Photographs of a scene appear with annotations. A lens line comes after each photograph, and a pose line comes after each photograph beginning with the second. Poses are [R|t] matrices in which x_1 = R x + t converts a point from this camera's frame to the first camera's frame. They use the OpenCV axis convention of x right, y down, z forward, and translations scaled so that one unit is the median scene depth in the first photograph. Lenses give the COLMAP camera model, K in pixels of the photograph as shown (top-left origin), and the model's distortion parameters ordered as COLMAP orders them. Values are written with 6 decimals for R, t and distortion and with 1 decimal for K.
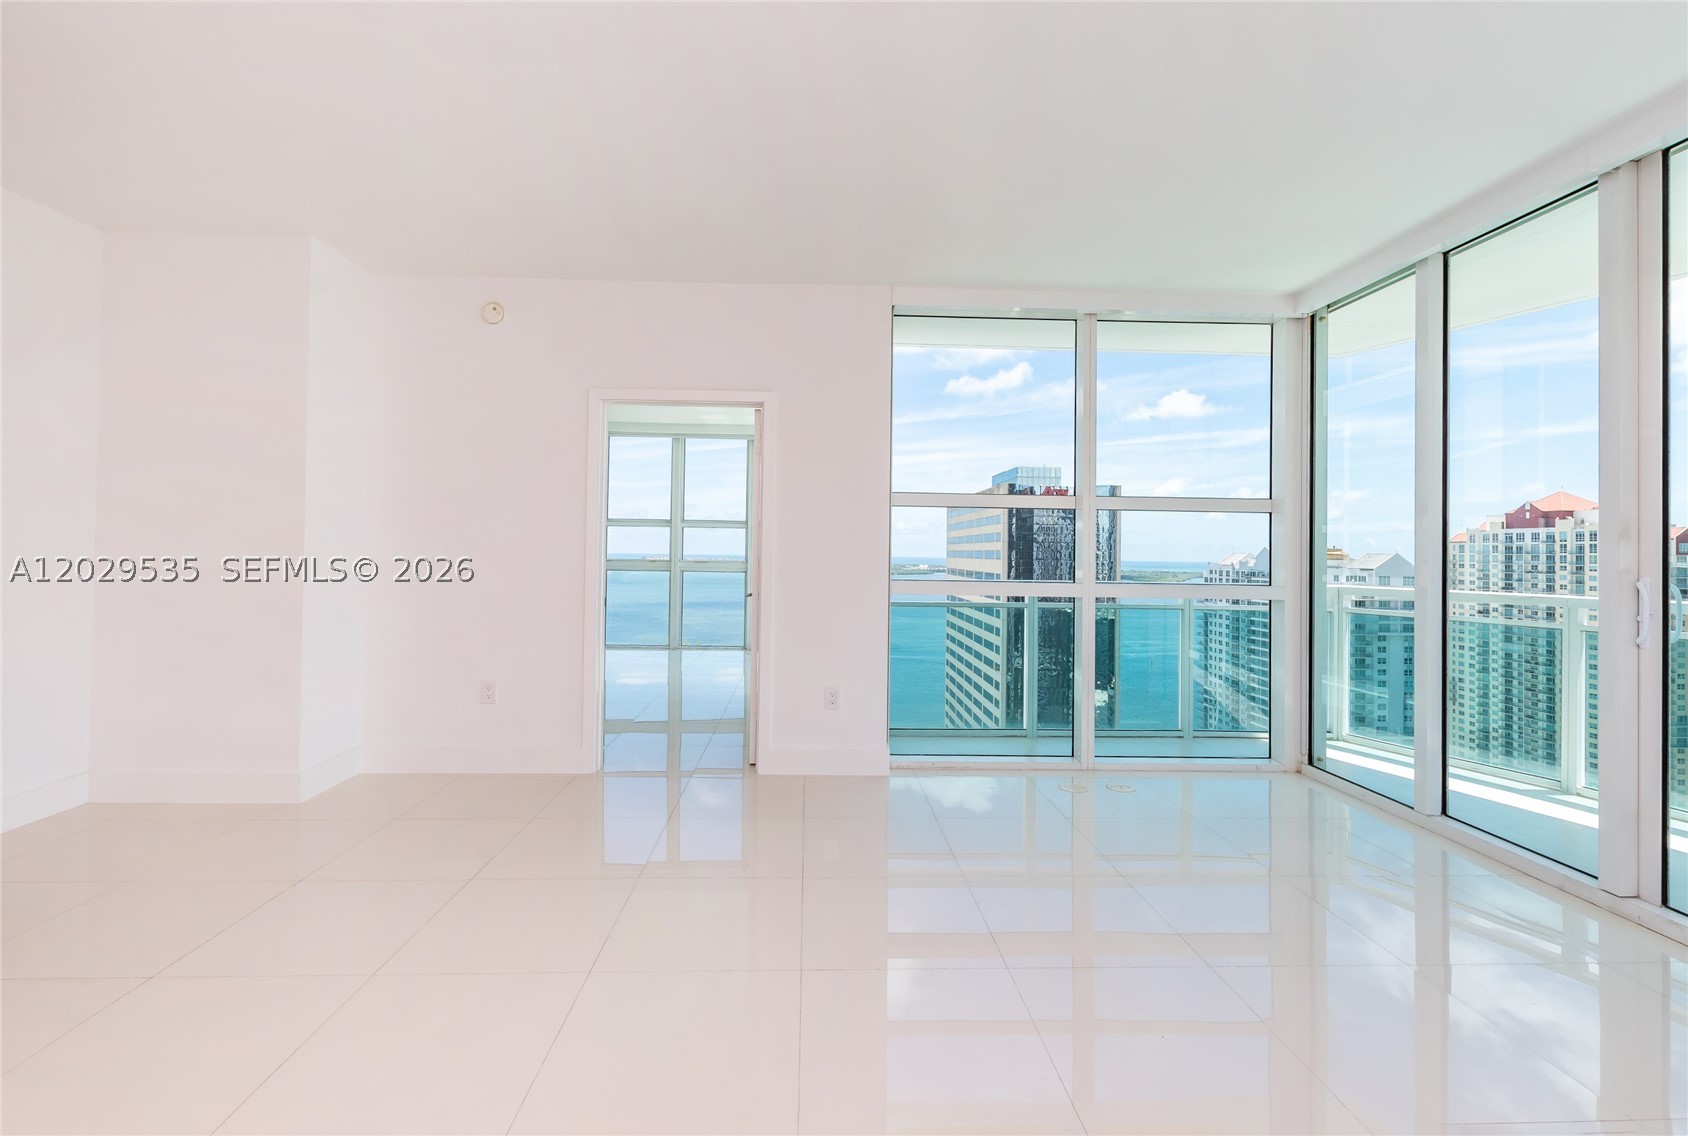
lens RADIAL K [[716.3, 0, 869.8], [0, 716.3, 540.4], [0, 0, 1]] dist [0.004068, -0.001162]
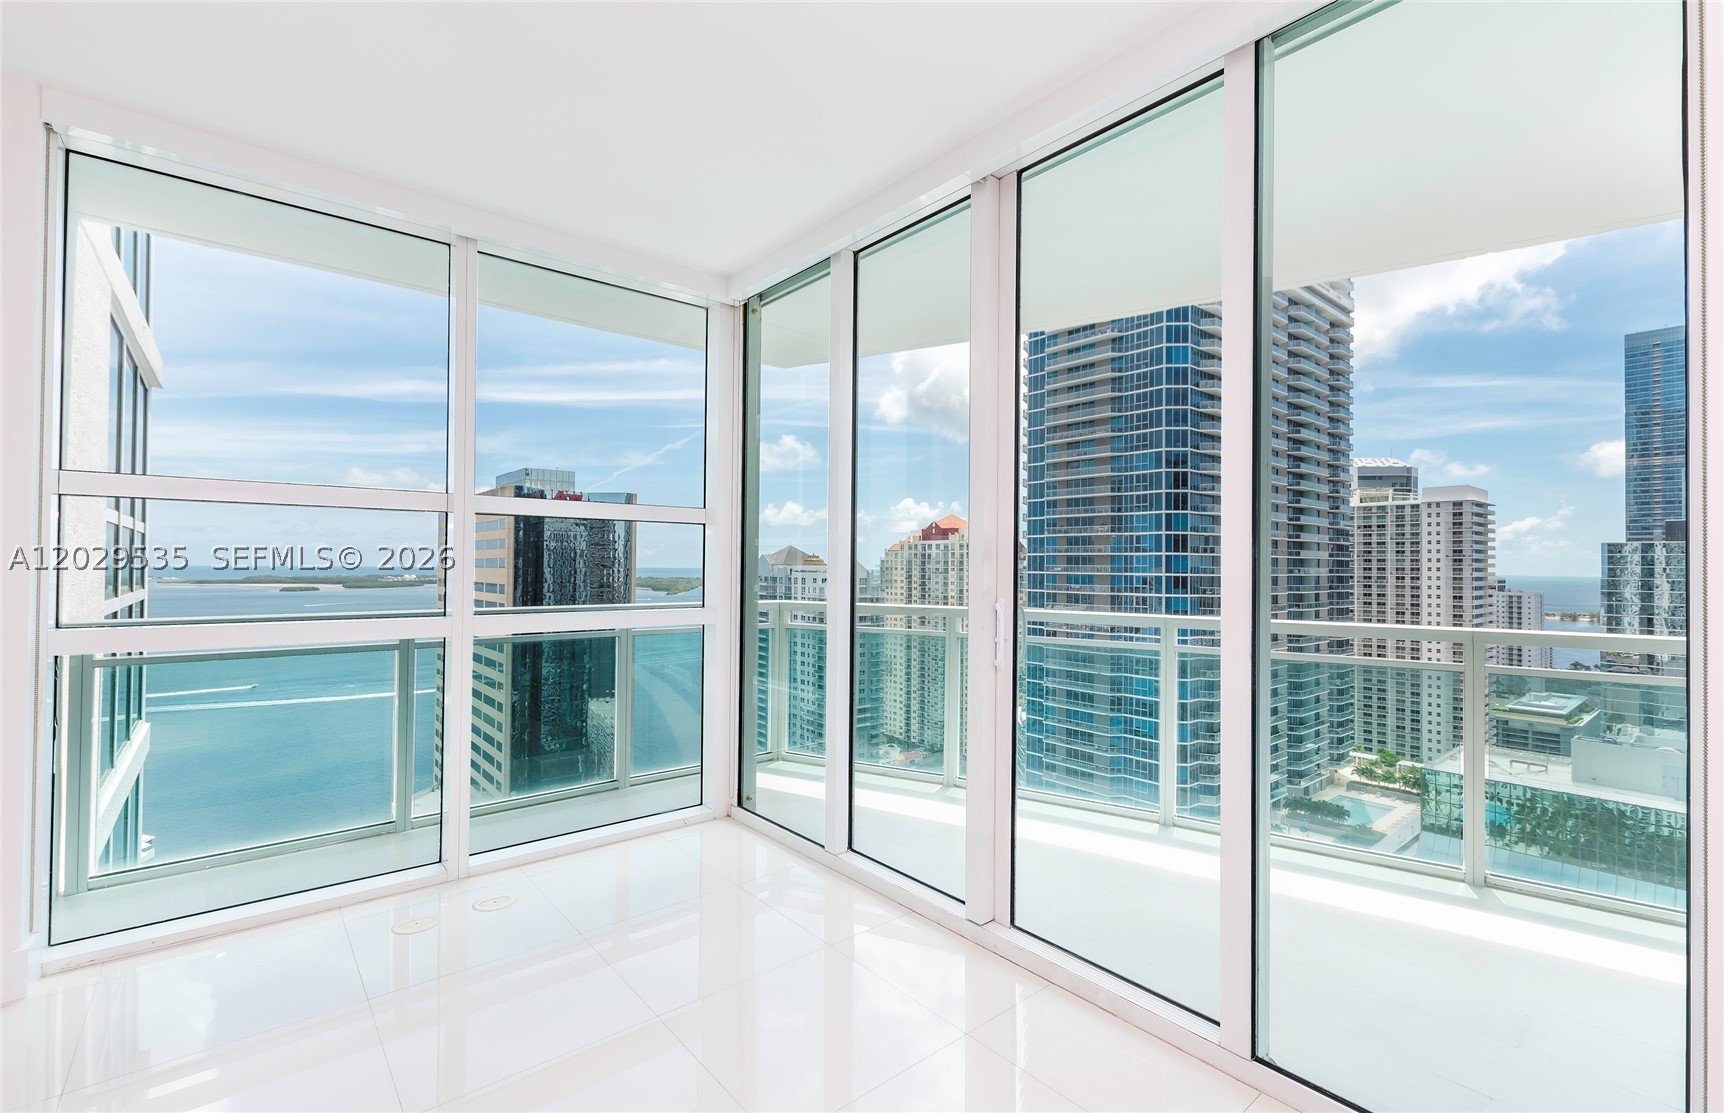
lens RADIAL K [[688.1, 0, 859.1], [0, 688.1, 552.1], [0, 0, 1]] dist [0.002505, -0.000221]
pose [[0.807186, 0.001629, 0.590295, 0.180171], [-0.006343, 0.999962, 0.005913, -0.008487], [-0.590263, -0.008517, 0.807166, 0.175261]]
